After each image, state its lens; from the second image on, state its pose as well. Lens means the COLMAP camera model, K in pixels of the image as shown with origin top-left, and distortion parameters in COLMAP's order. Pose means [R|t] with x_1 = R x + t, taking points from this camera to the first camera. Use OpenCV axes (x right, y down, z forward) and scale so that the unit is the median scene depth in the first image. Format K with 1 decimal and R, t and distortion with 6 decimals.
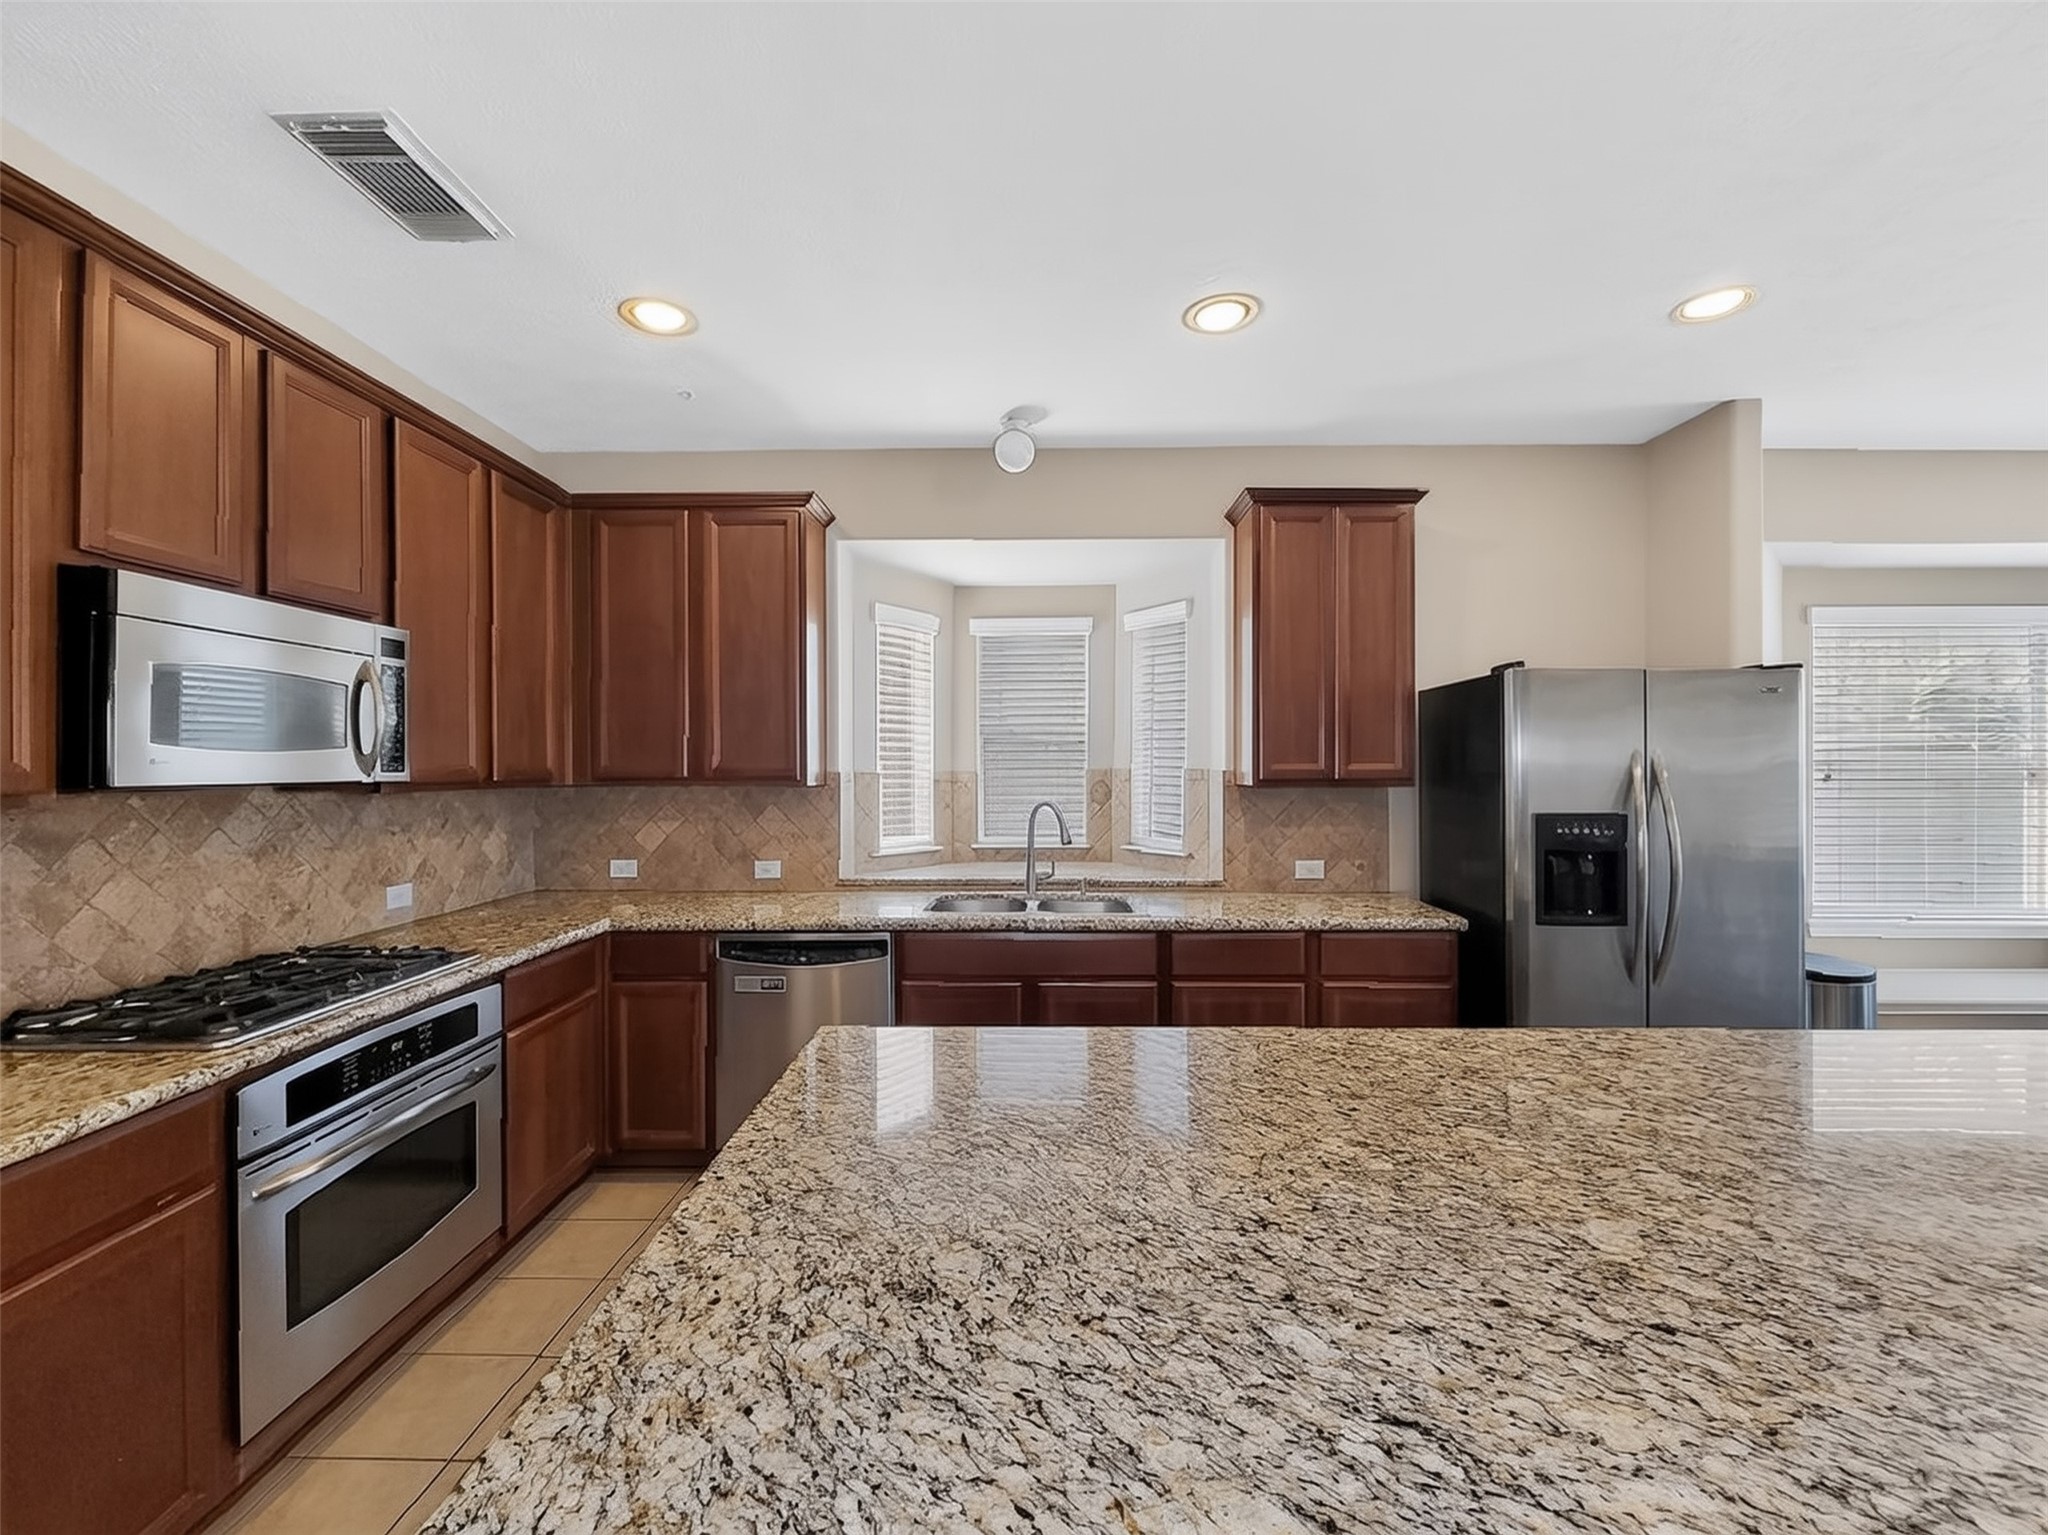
lens RADIAL K [[851.4, 0, 1023.7], [0, 851.4, 783.7], [0, 0, 1]] dist [0.000305, -0.000396]
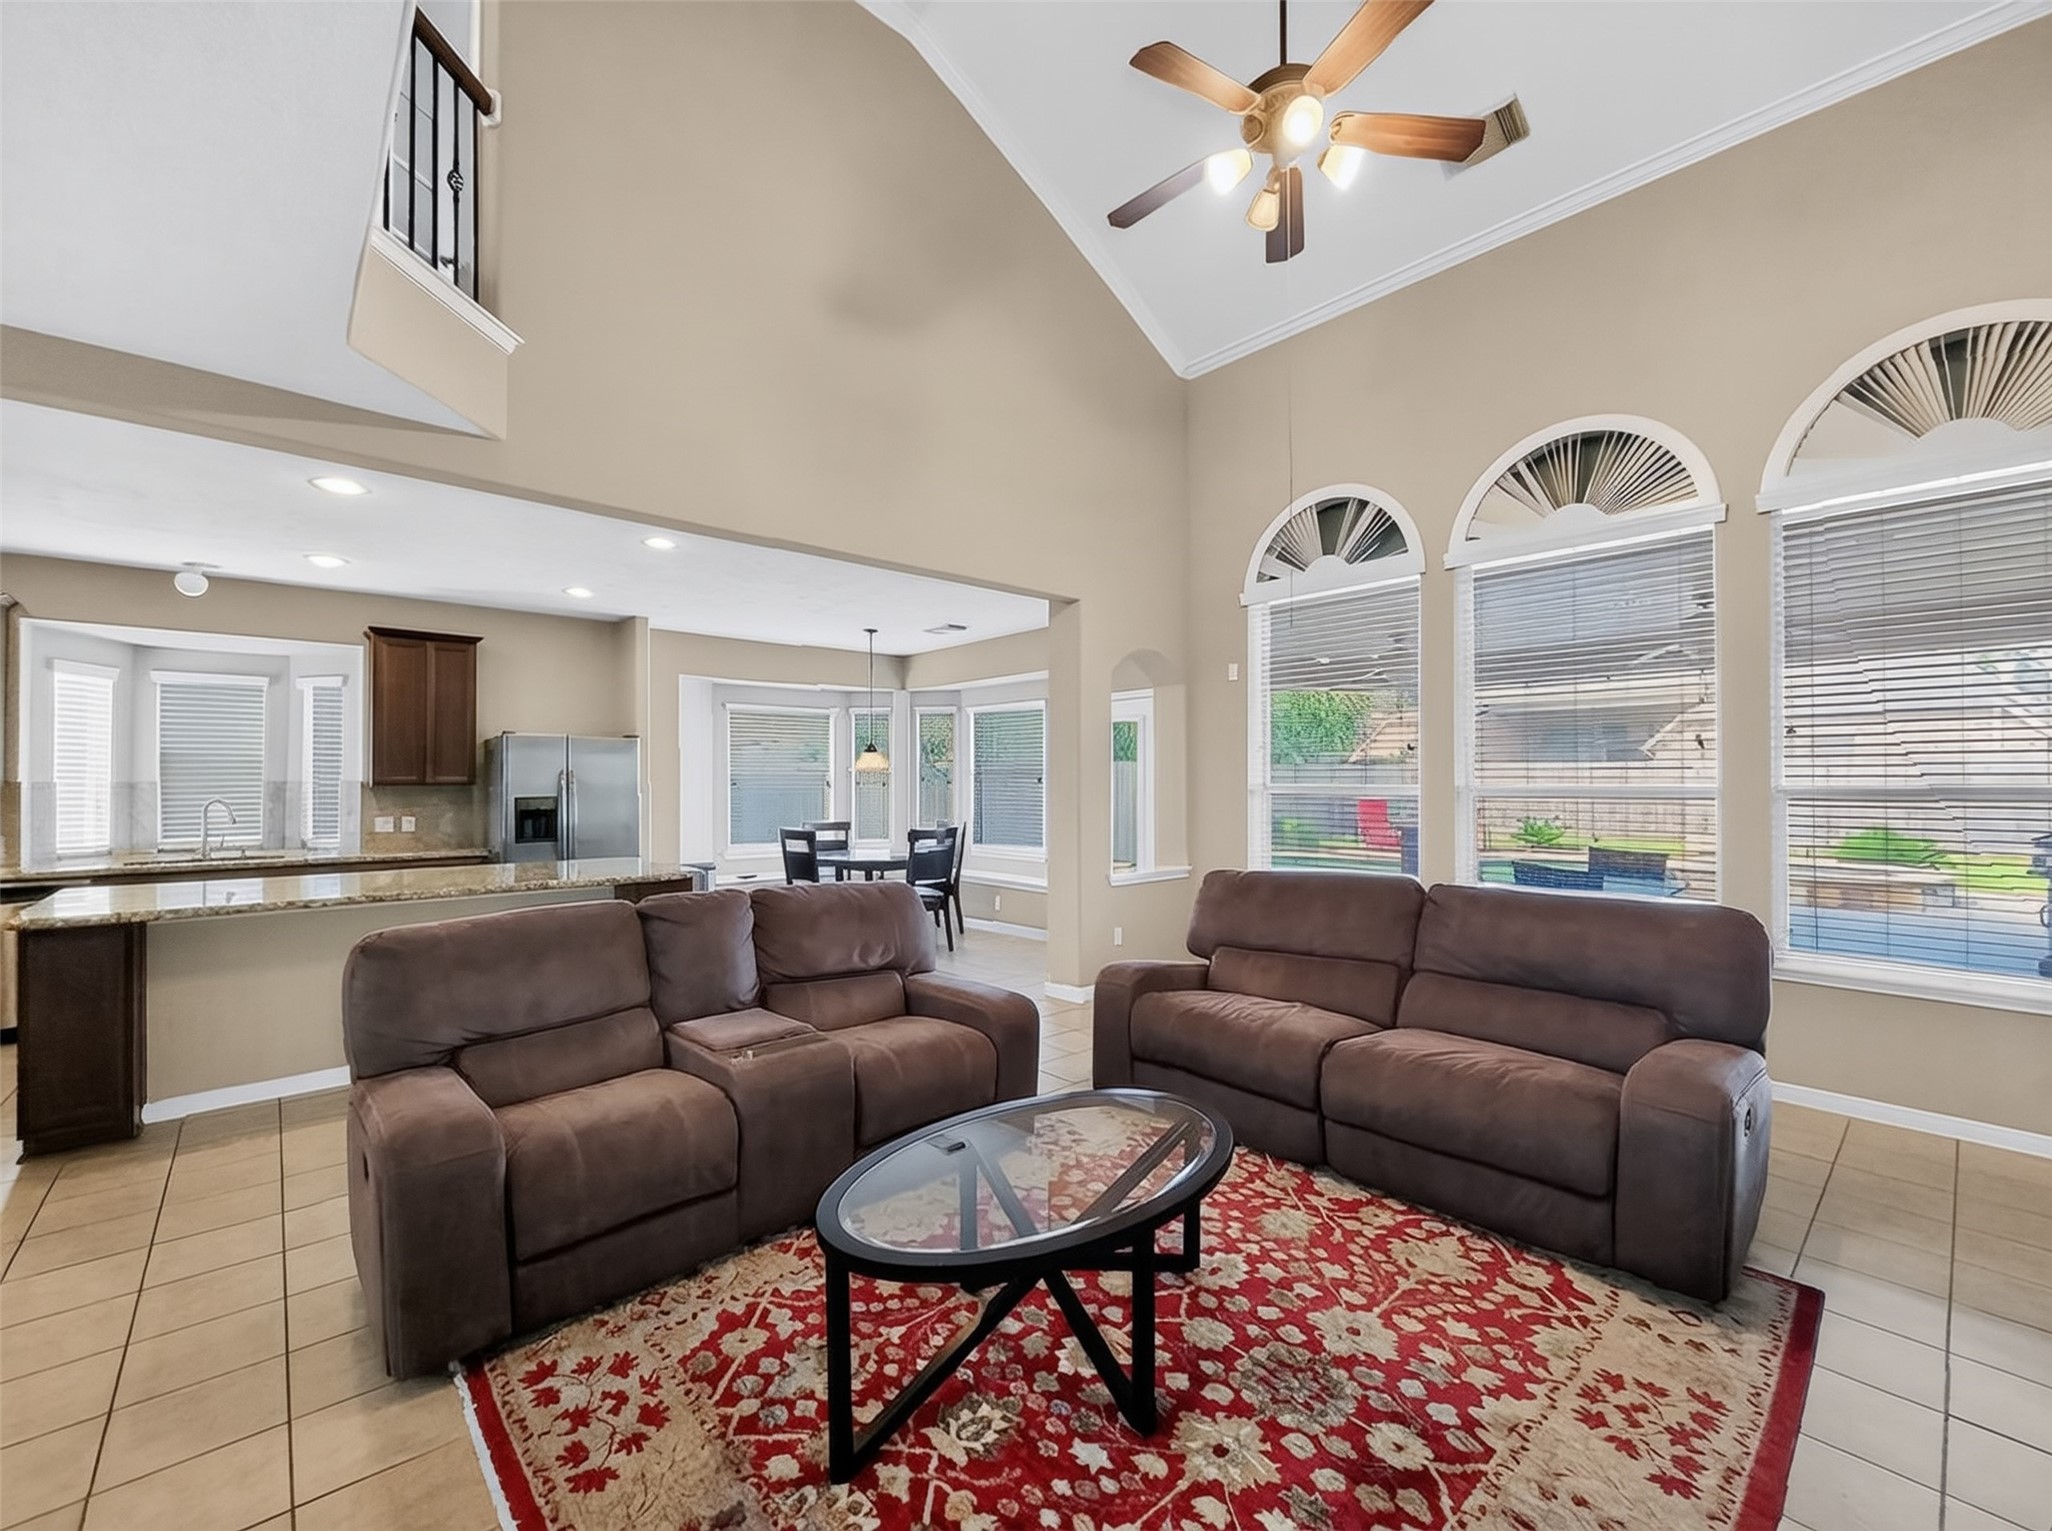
lens RADIAL K [[853.1, 0, 1025.7], [0, 853.1, 781.7], [0, 0, 1]] dist [0.000305, -0.000396]
pose [[0.749782, -0.002117, 0.661681, 0.103916], [0.005971, 0.999976, -0.003566, 0.001232], [-0.661658, 0.006625, 0.749777, -1.223679]]
